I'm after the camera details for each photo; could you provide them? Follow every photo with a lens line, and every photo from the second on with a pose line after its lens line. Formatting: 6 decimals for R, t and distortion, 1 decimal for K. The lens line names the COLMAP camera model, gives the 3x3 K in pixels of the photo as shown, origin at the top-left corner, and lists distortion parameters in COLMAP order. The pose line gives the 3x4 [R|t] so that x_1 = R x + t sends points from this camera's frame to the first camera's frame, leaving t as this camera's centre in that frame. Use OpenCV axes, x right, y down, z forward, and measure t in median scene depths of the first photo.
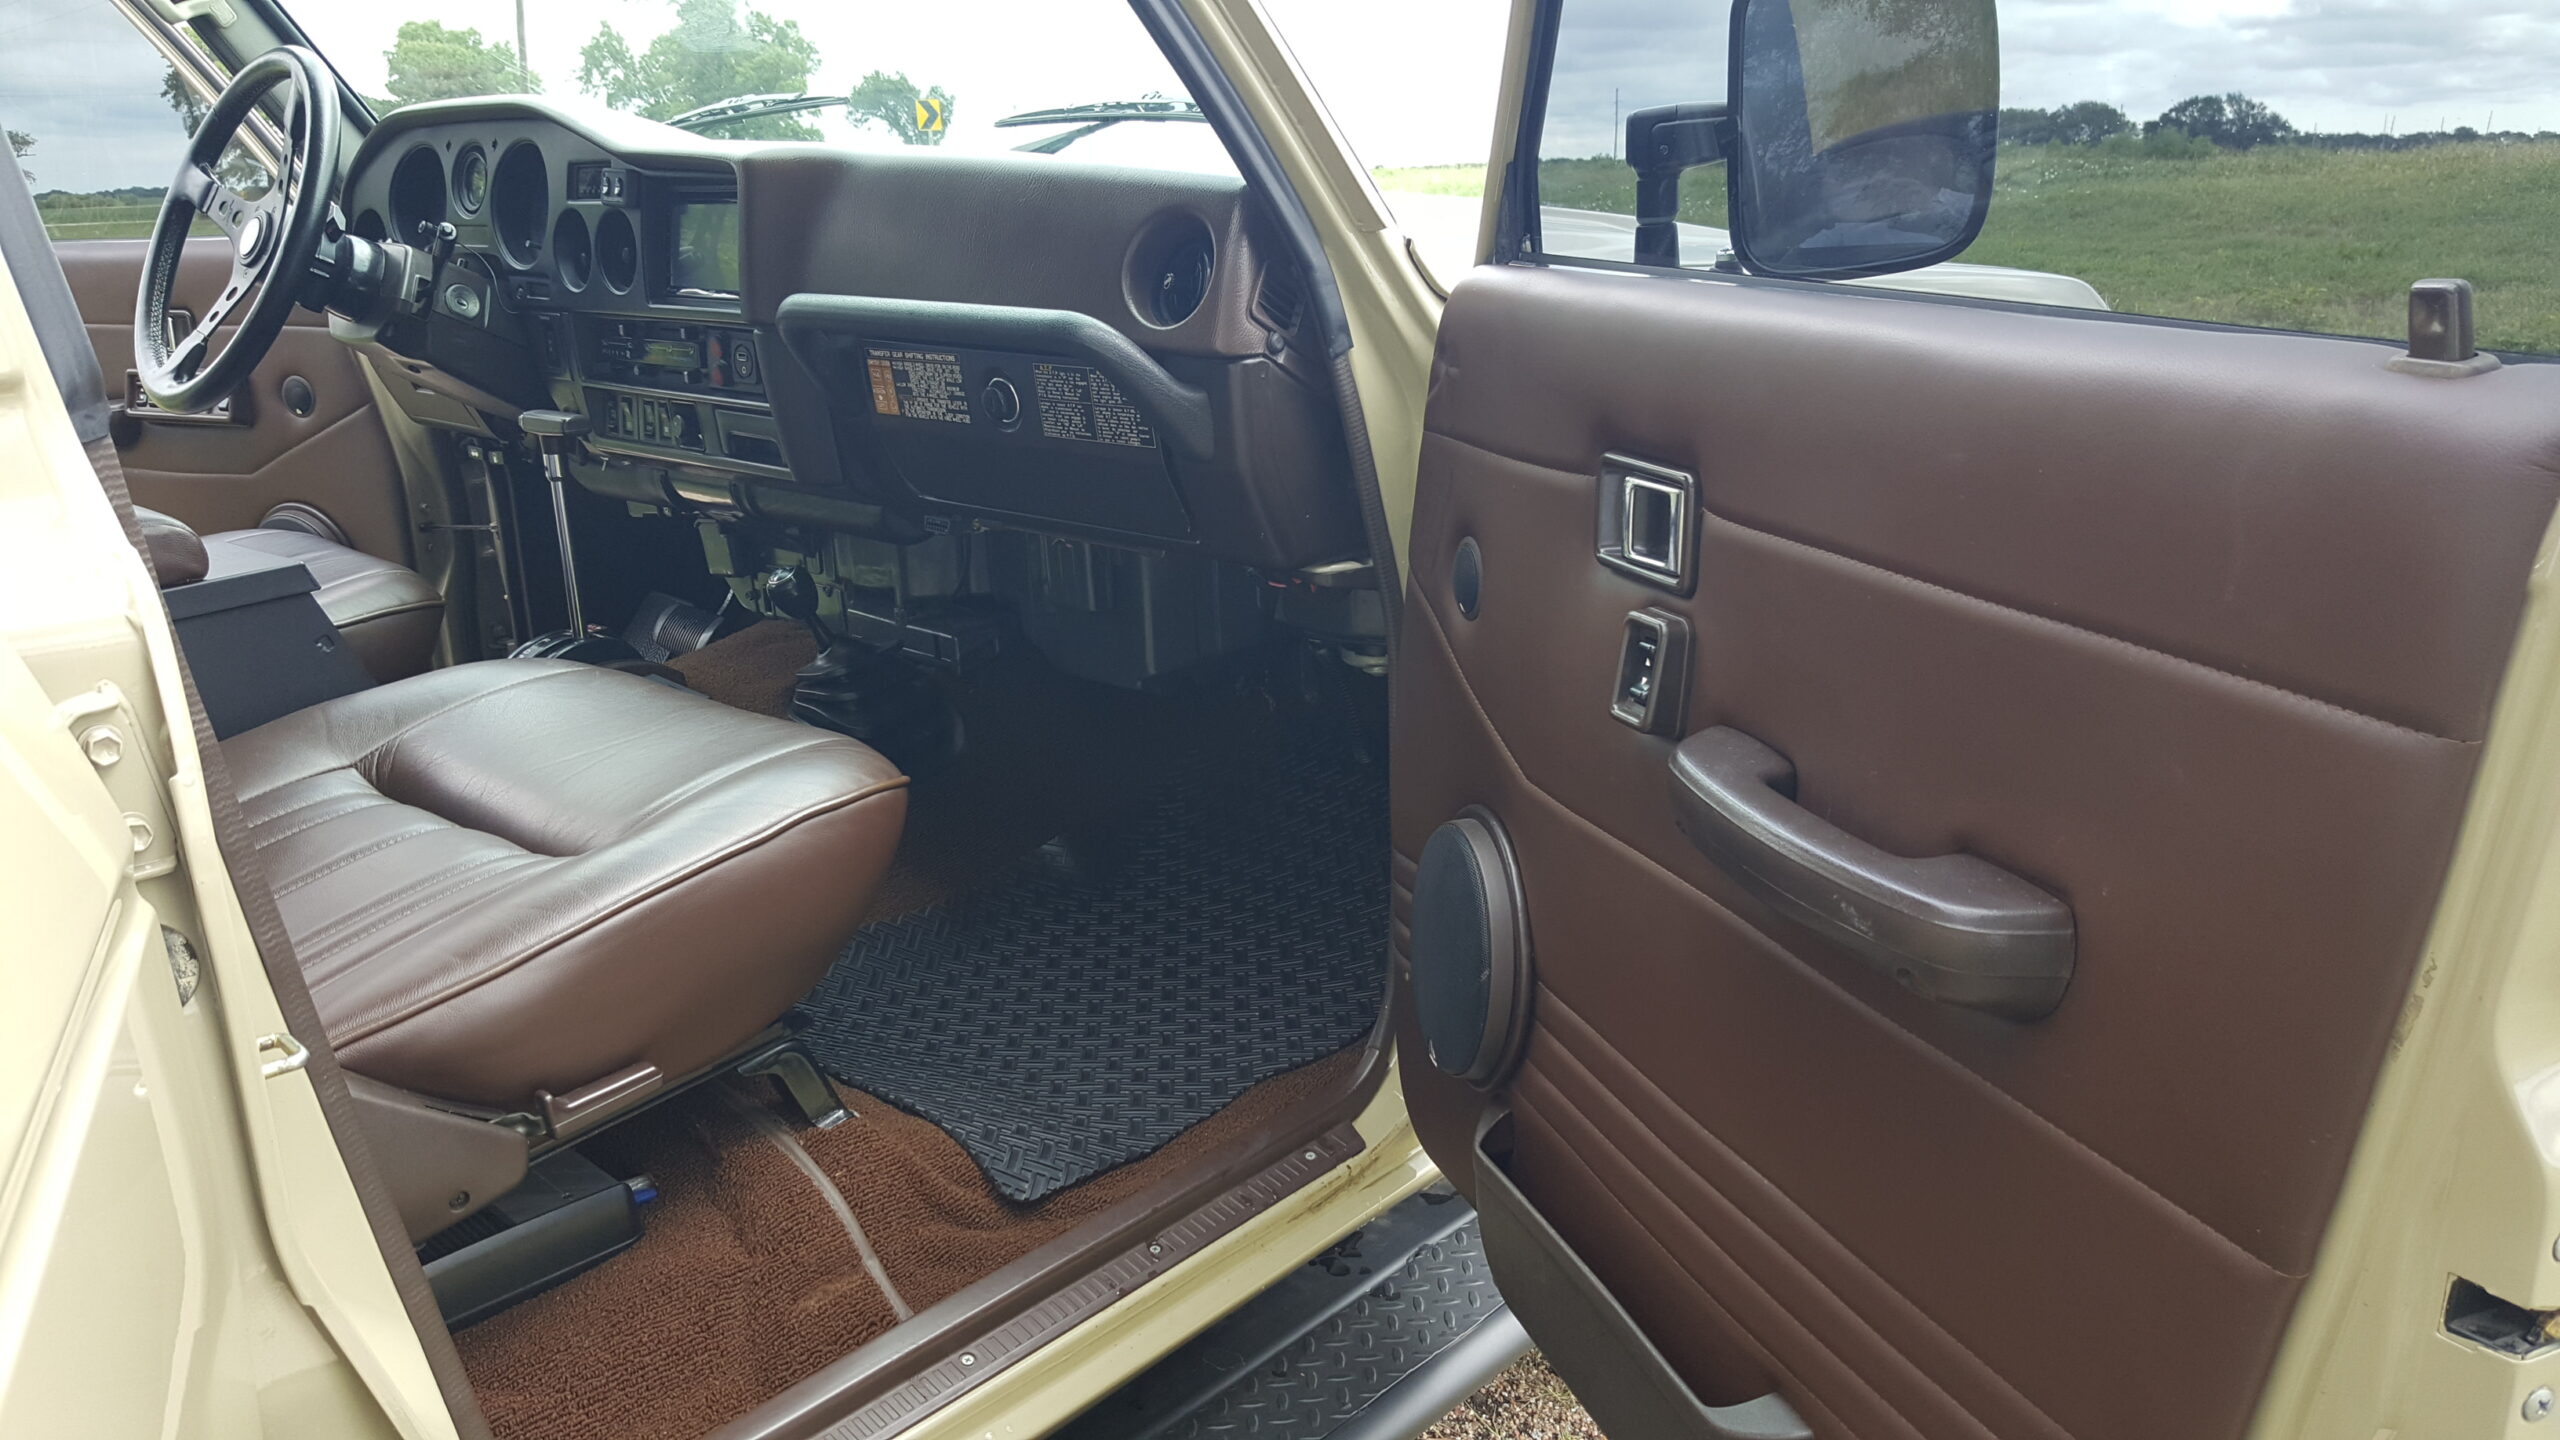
lens RADIAL K [[1932.4, 0, 1311.6], [0, 1932.4, 815.0], [0, 0, 1]] dist [0.116658, -0.224197]
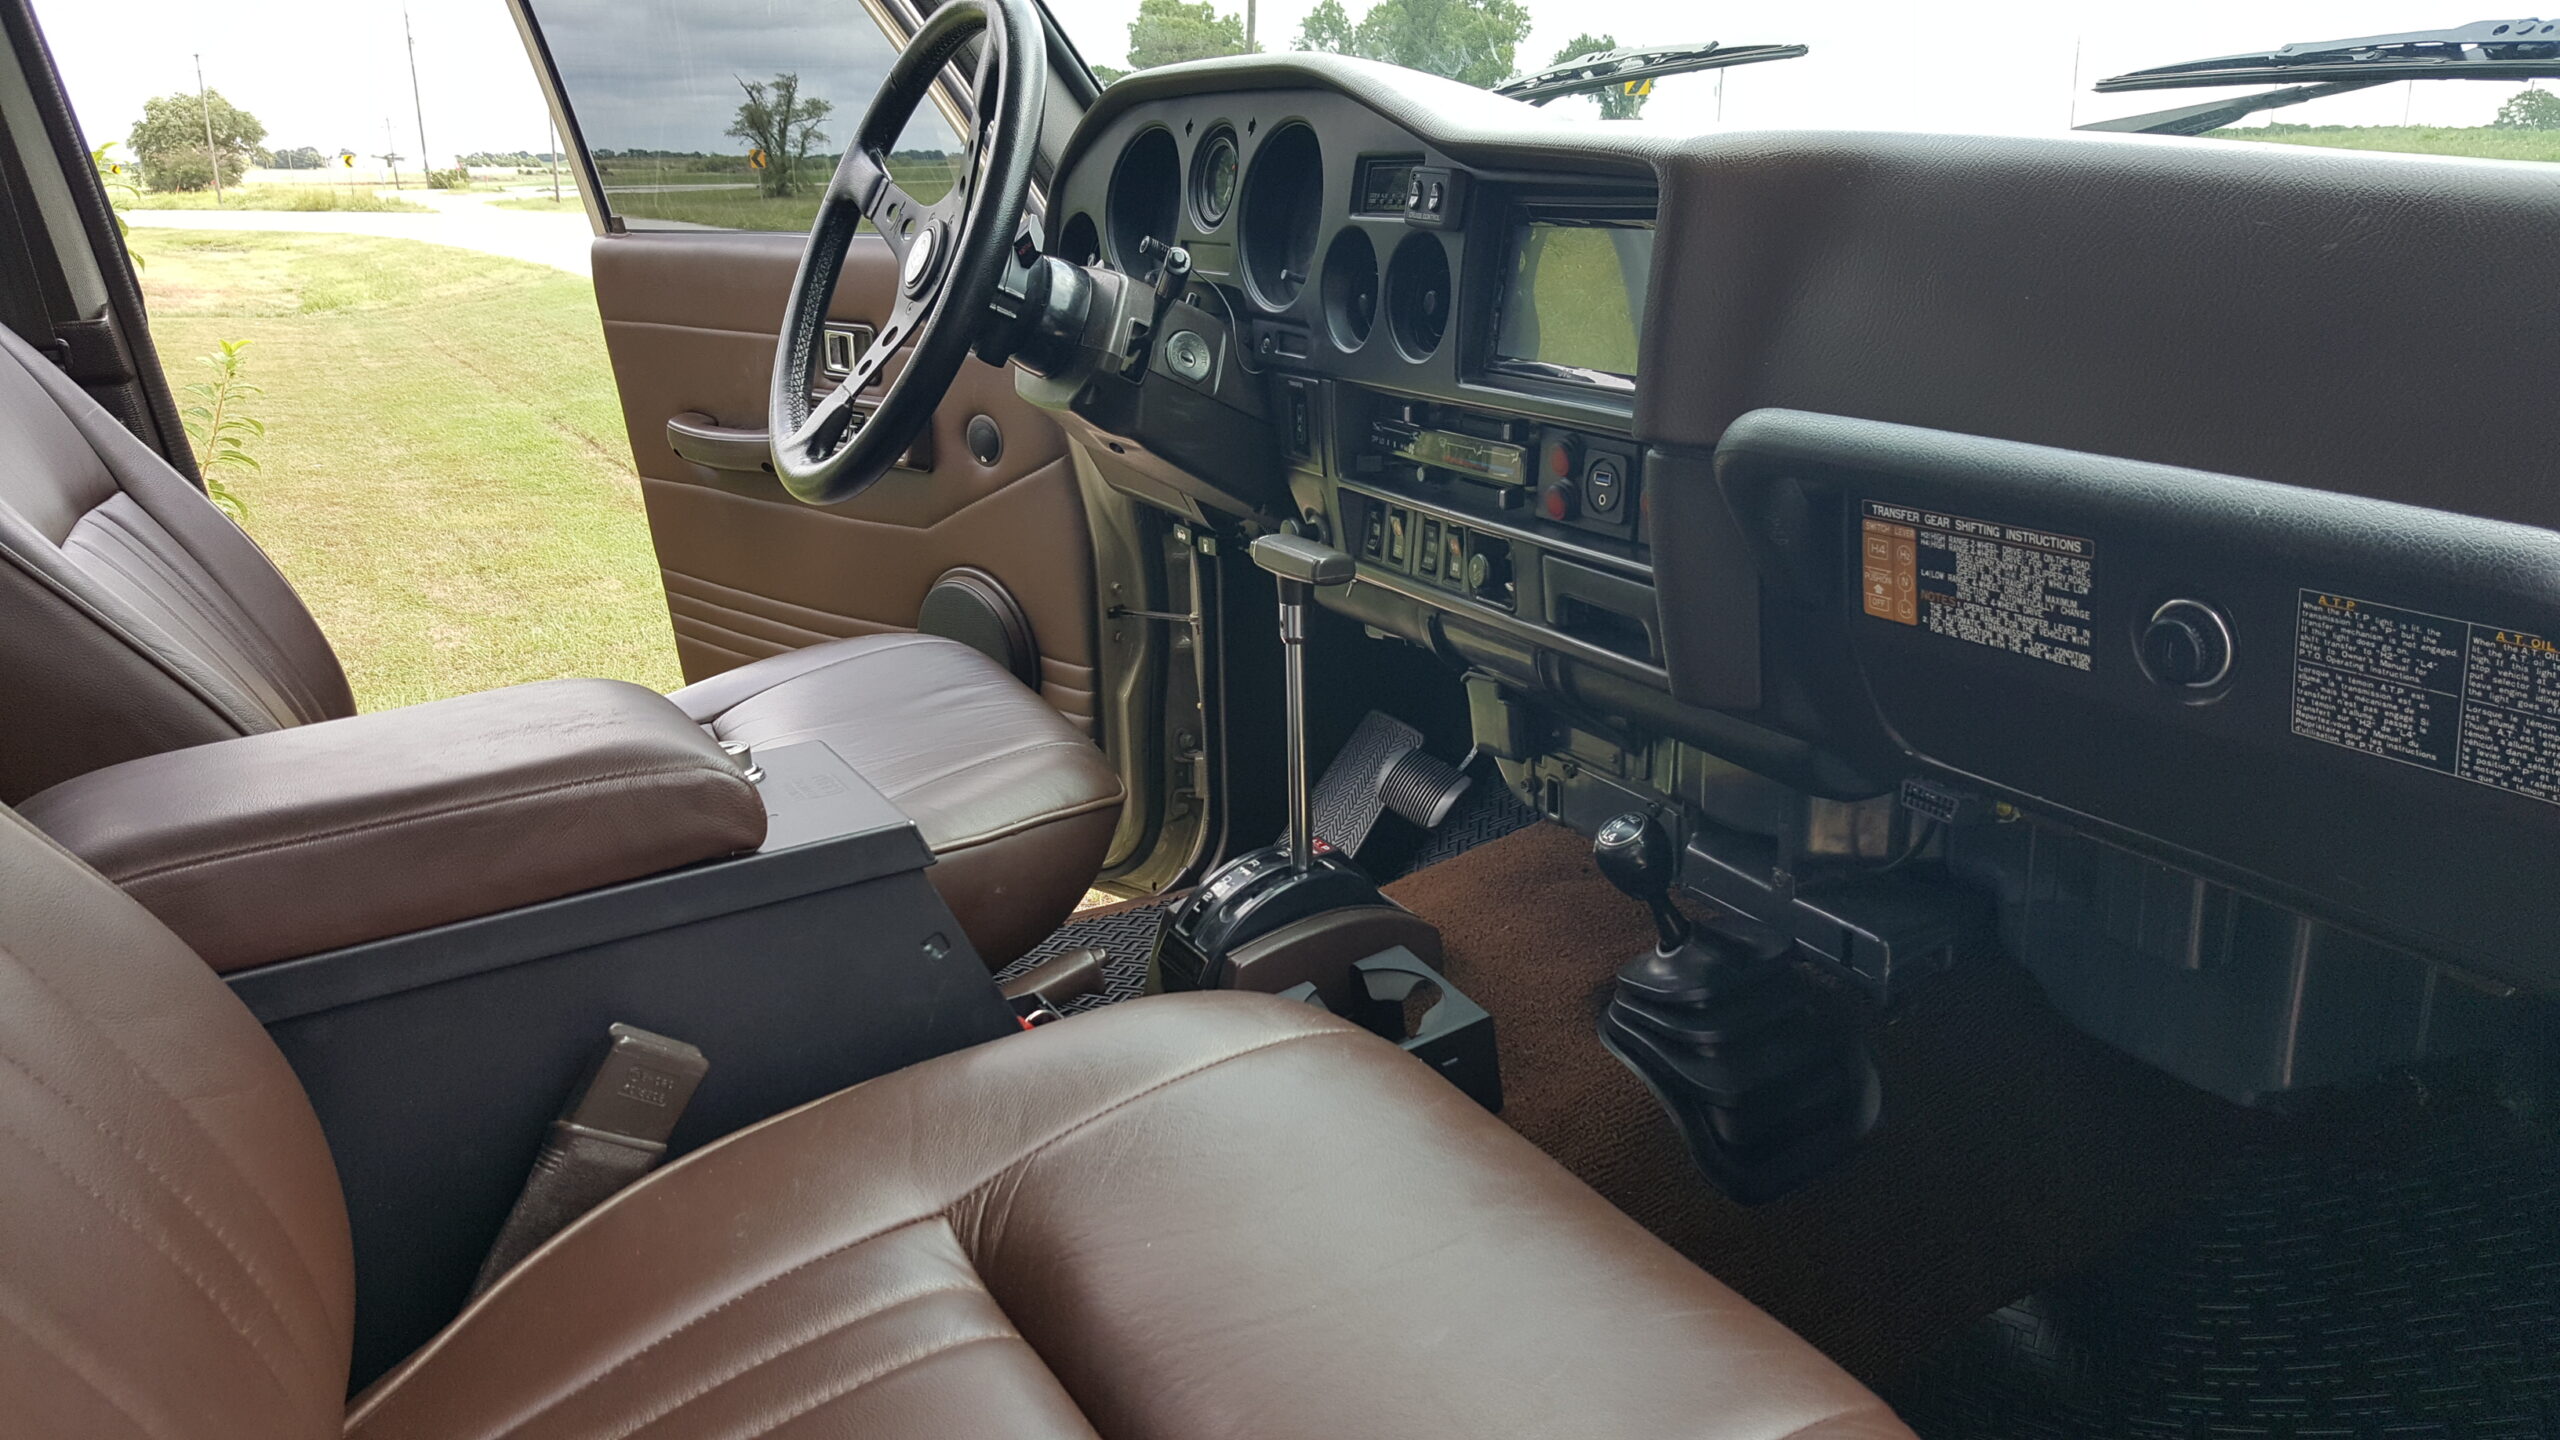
lens RADIAL K [[1932.4, 0, 1311.6], [0, 1932.4, 815.0], [0, 0, 1]] dist [0.116658, -0.224197]
pose [[0.946046, 0.103098, -0.307195, -0.165340], [-0.098051, 0.994671, 0.031861, -0.128631], [0.308843, -0.000021, 0.951113, 0.362534]]
